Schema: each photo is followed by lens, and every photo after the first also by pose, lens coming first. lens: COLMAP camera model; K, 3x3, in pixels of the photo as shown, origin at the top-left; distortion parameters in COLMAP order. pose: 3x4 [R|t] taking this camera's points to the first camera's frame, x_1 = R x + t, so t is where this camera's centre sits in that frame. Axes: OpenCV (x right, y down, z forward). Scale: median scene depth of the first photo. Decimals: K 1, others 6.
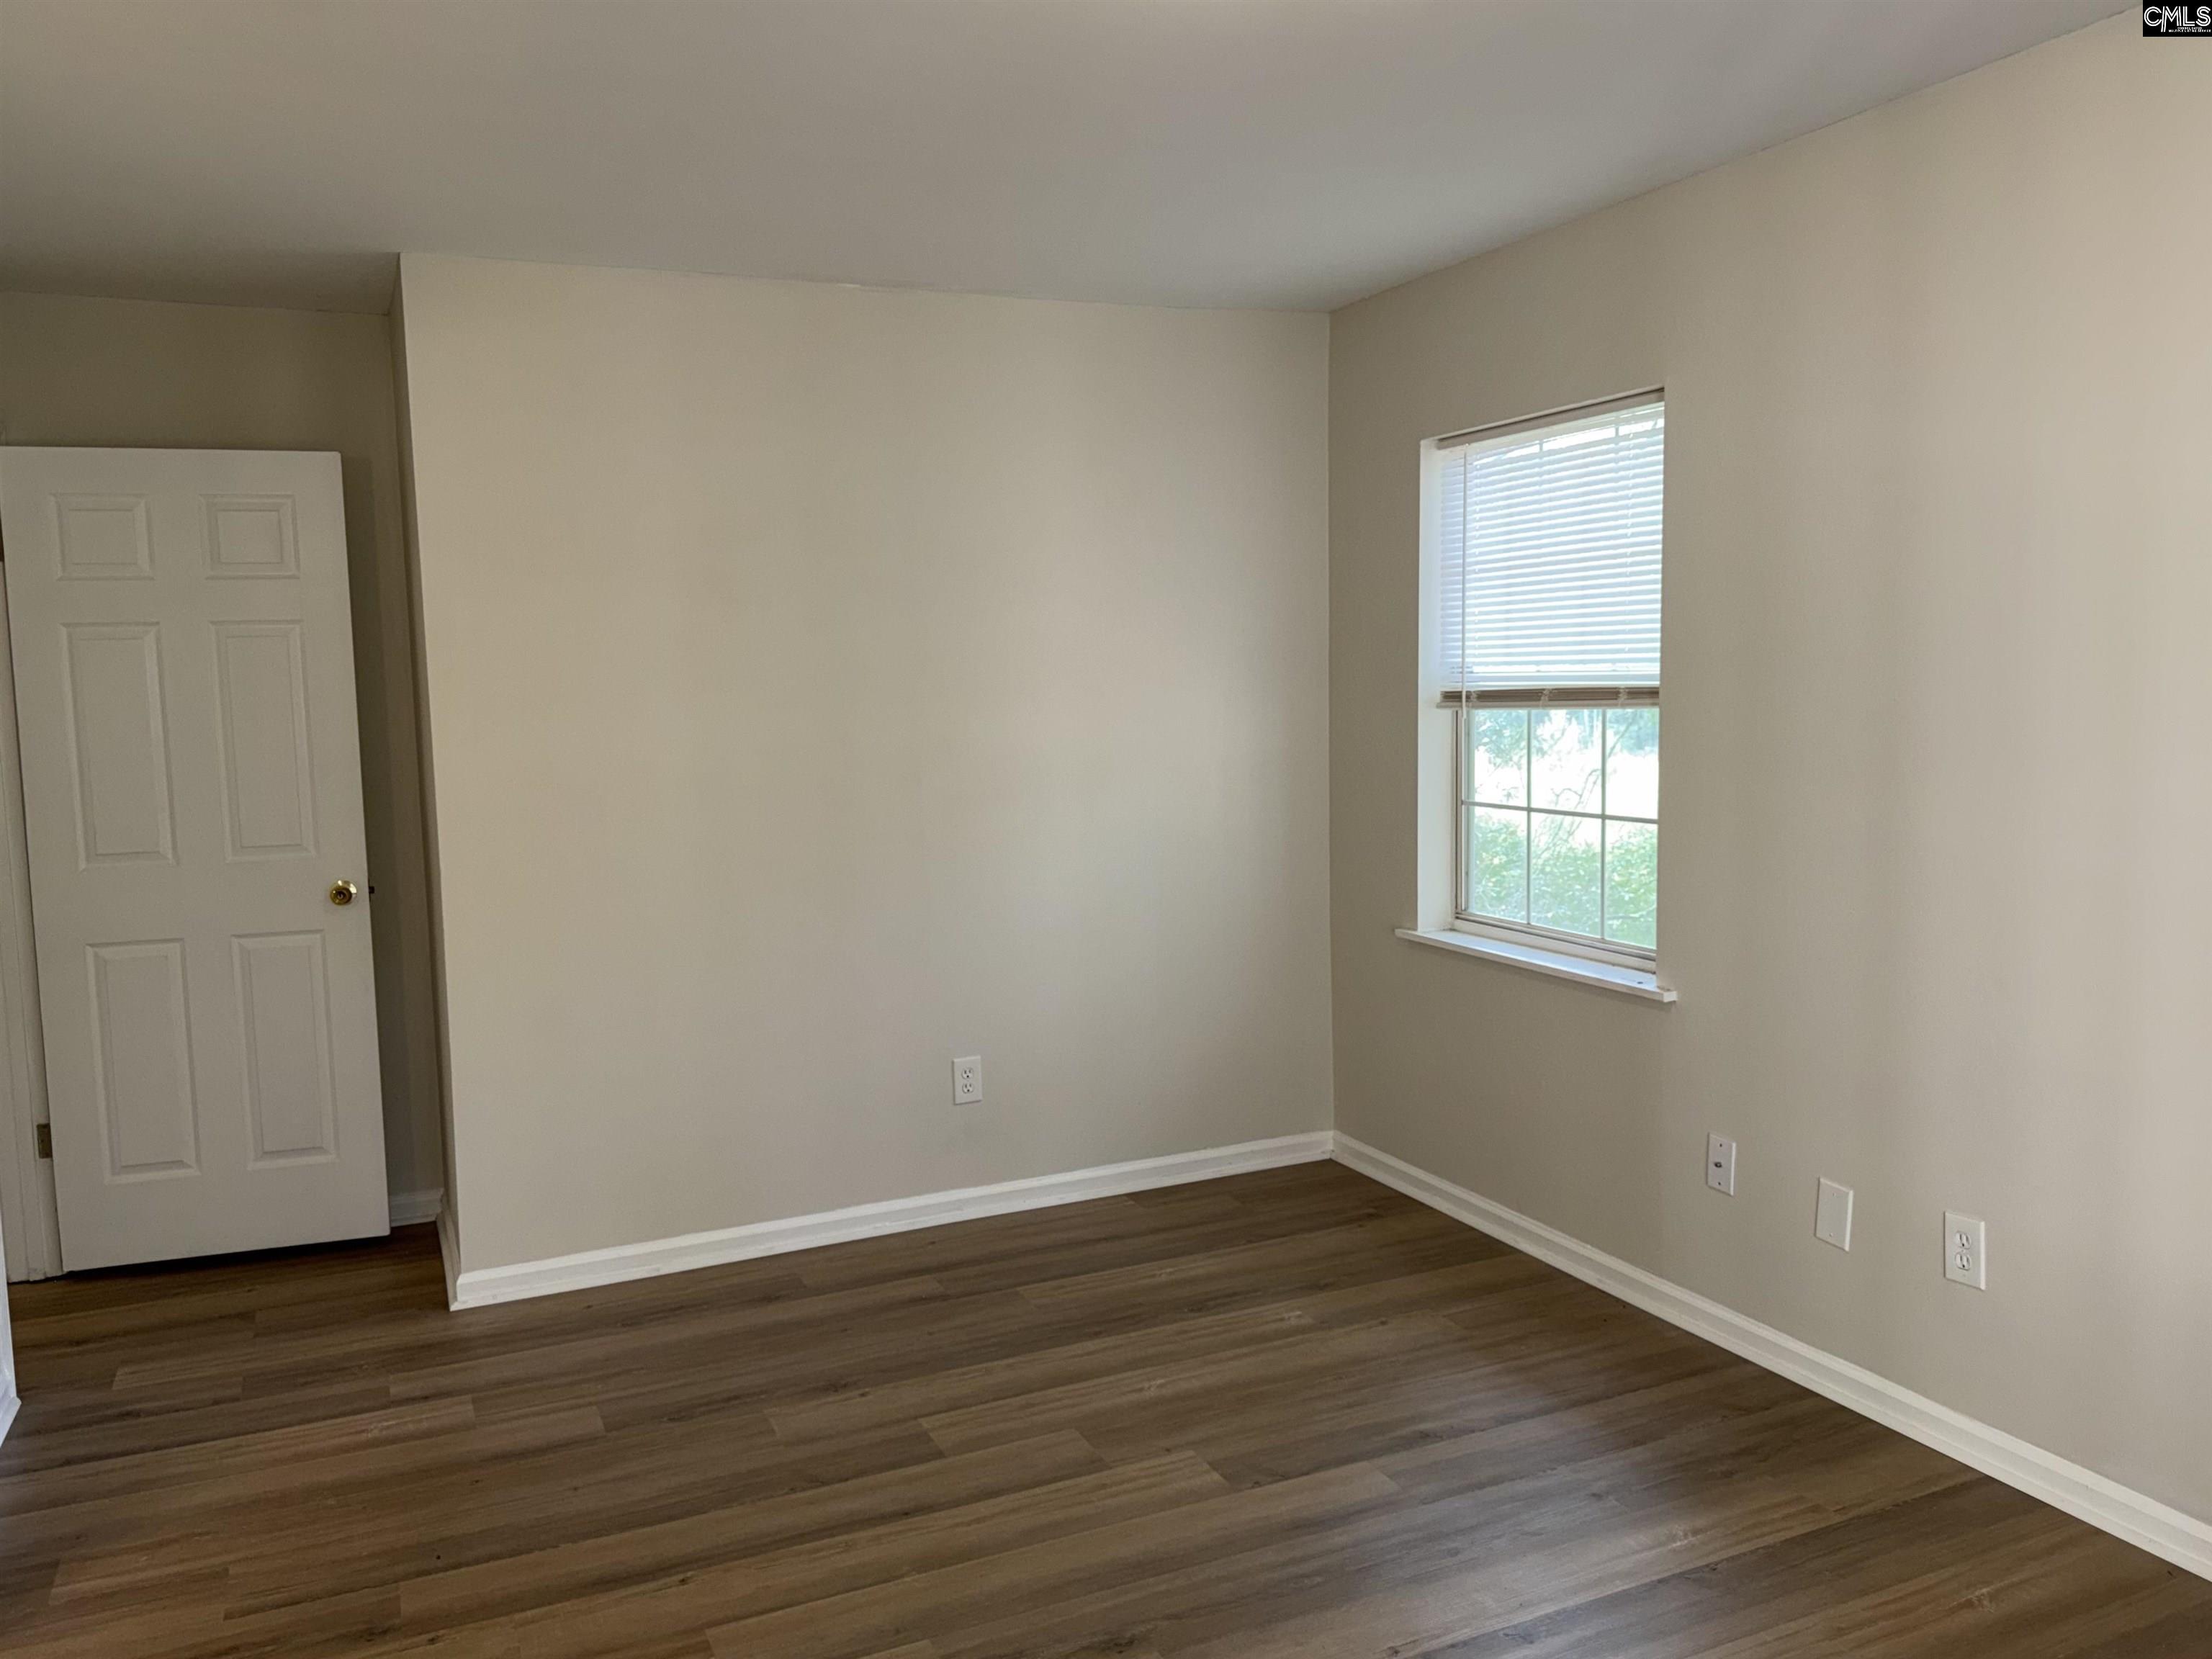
lens RADIAL K [[1704.0, 0, 1094.3], [0, 1704.0, 819.2], [0, 0, 1]] dist [0.077414, -0.090167]
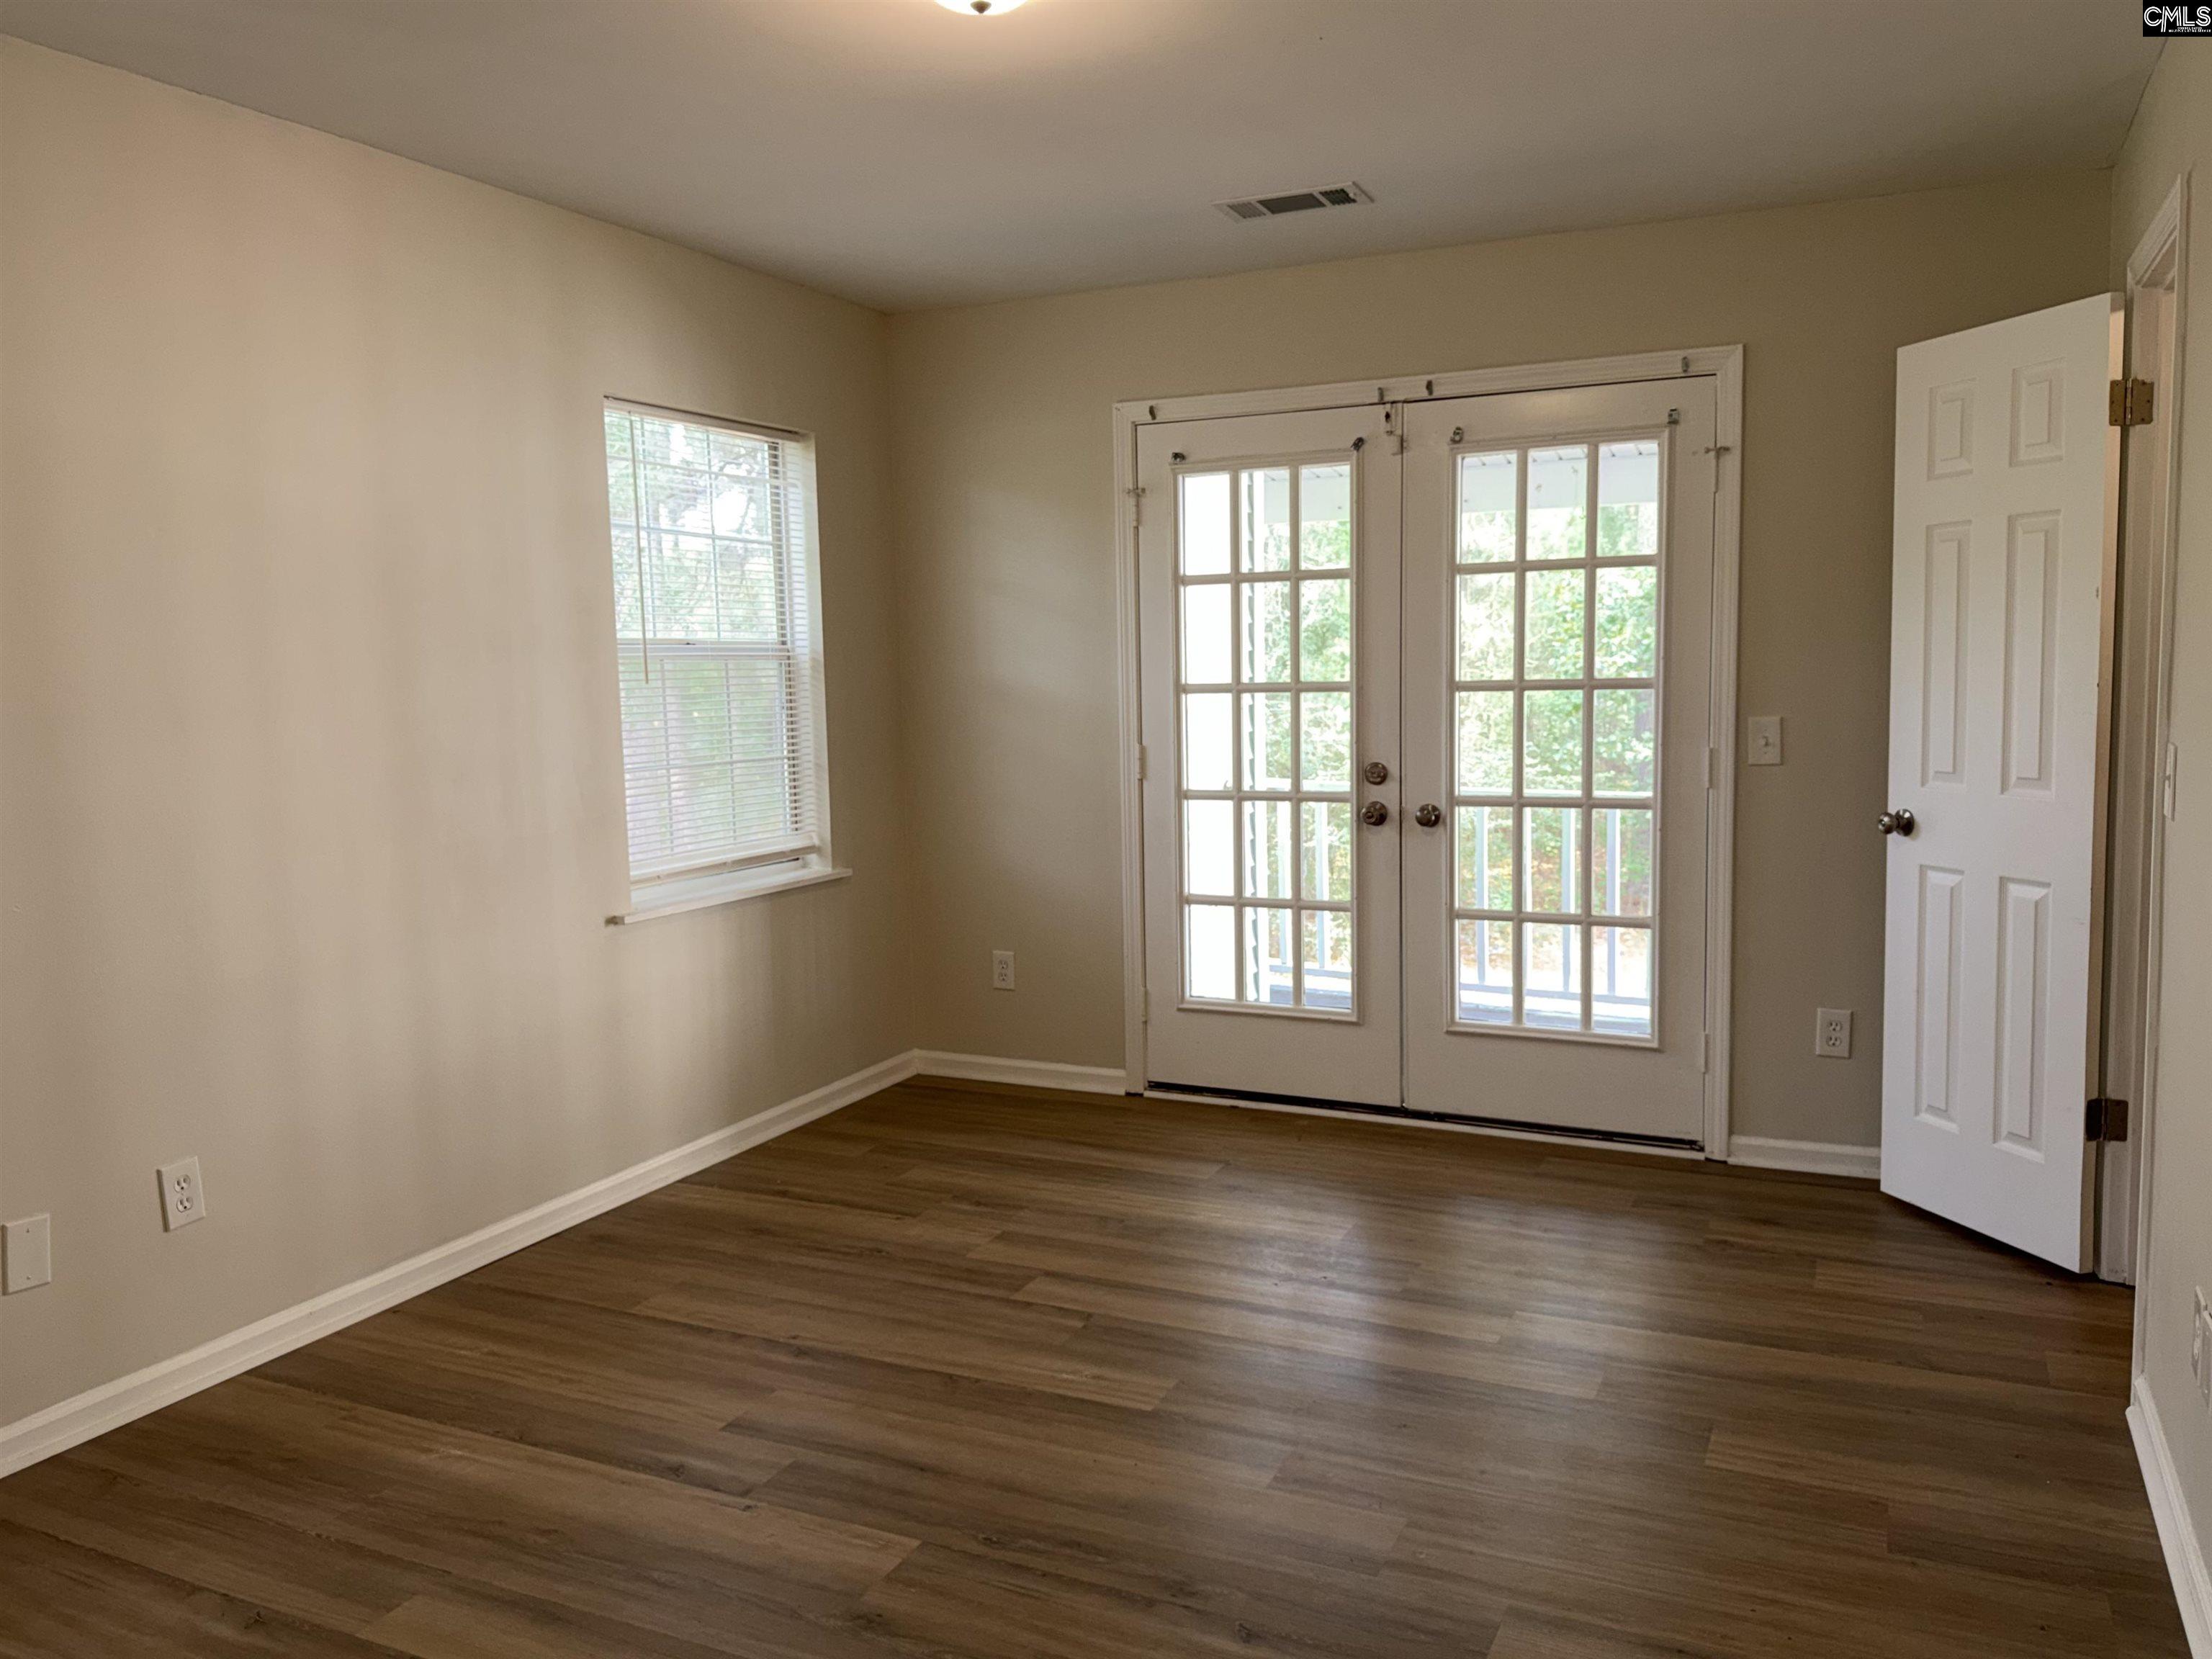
lens RADIAL K [[1700.0, 0, 1106.7], [0, 1700.0, 836.1], [0, 0, 1]] dist [0.080001, -0.095713]
pose [[-0.662064, -0.035225, 0.748619, -0.560390], [0.110385, 0.983417, 0.143895, -0.048468], [-0.741274, 0.177904, -0.647197, 1.041981]]
